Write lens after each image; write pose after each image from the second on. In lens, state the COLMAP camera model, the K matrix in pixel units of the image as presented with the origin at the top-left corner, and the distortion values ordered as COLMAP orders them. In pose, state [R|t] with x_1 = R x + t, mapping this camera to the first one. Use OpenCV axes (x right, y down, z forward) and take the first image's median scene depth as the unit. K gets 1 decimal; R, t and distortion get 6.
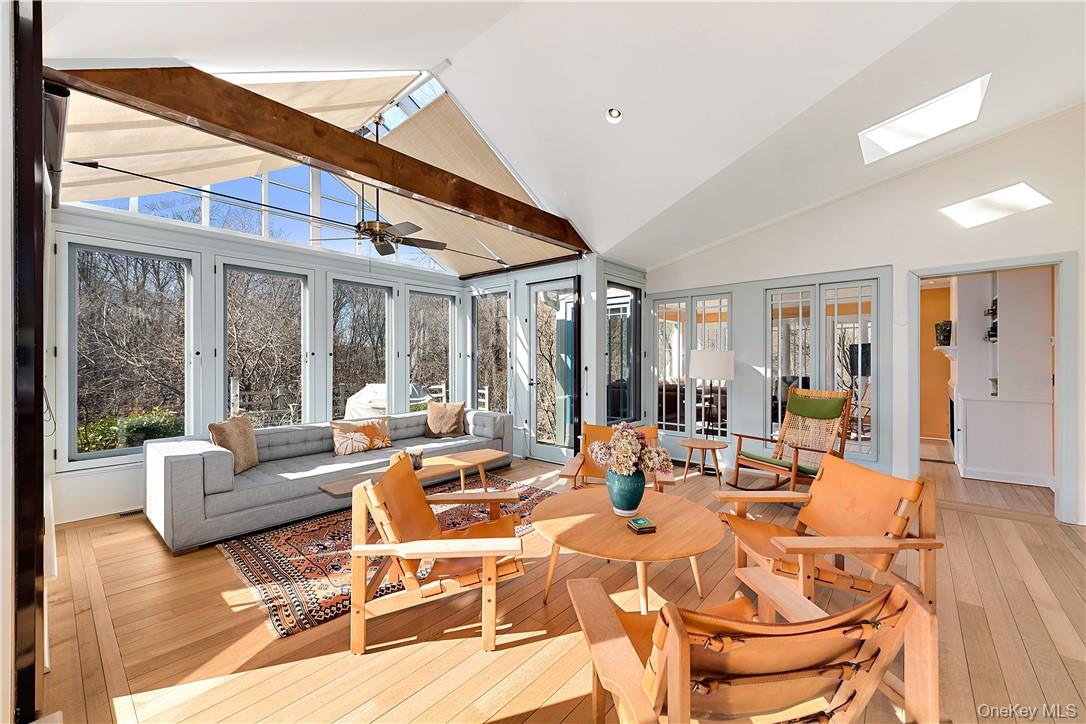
lens RADIAL K [[425.9, 0, 545.2], [0, 425.9, 359.0], [0, 0, 1]] dist [0.001399, 0.000194]
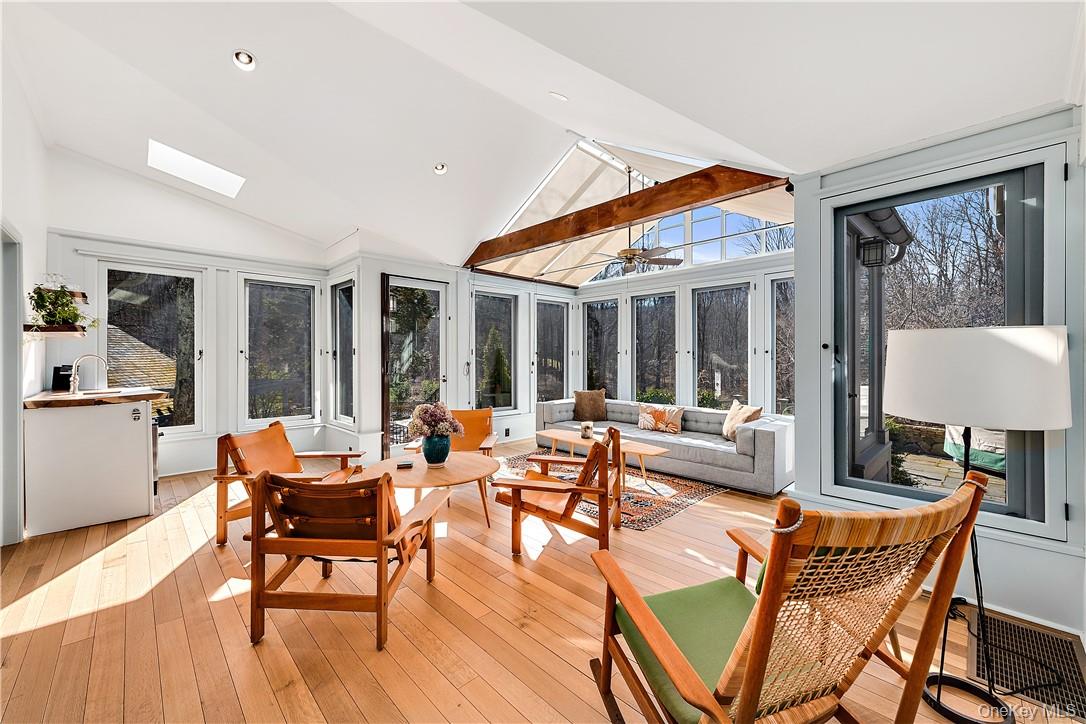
lens RADIAL K [[425.9, 0, 544.7], [0, 425.9, 360.9], [0, 0, 1]] dist [0.001399, 0.000194]
pose [[-0.096950, 0.008952, -0.995249, 0.720508], [0.000434, 0.999960, 0.008952, 0.002292], [0.995289, 0.000436, -0.096950, 0.692947]]
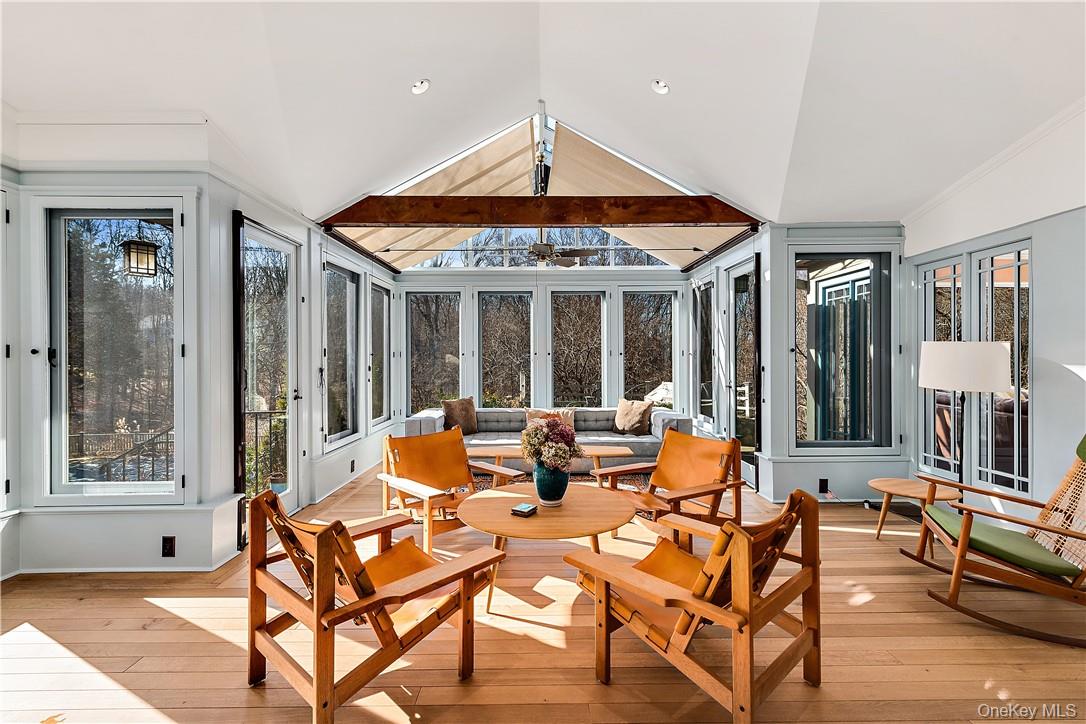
lens RADIAL K [[478.4, 0, 544.3], [0, 478.4, 358.3], [0, 0, 1]] dist [0.002279, 0.000364]
pose [[0.655546, -0.002687, -0.755150, 0.499272], [0.005452, 0.999984, 0.001176, -0.000207], [0.755135, -0.004888, 0.655551, 0.098324]]
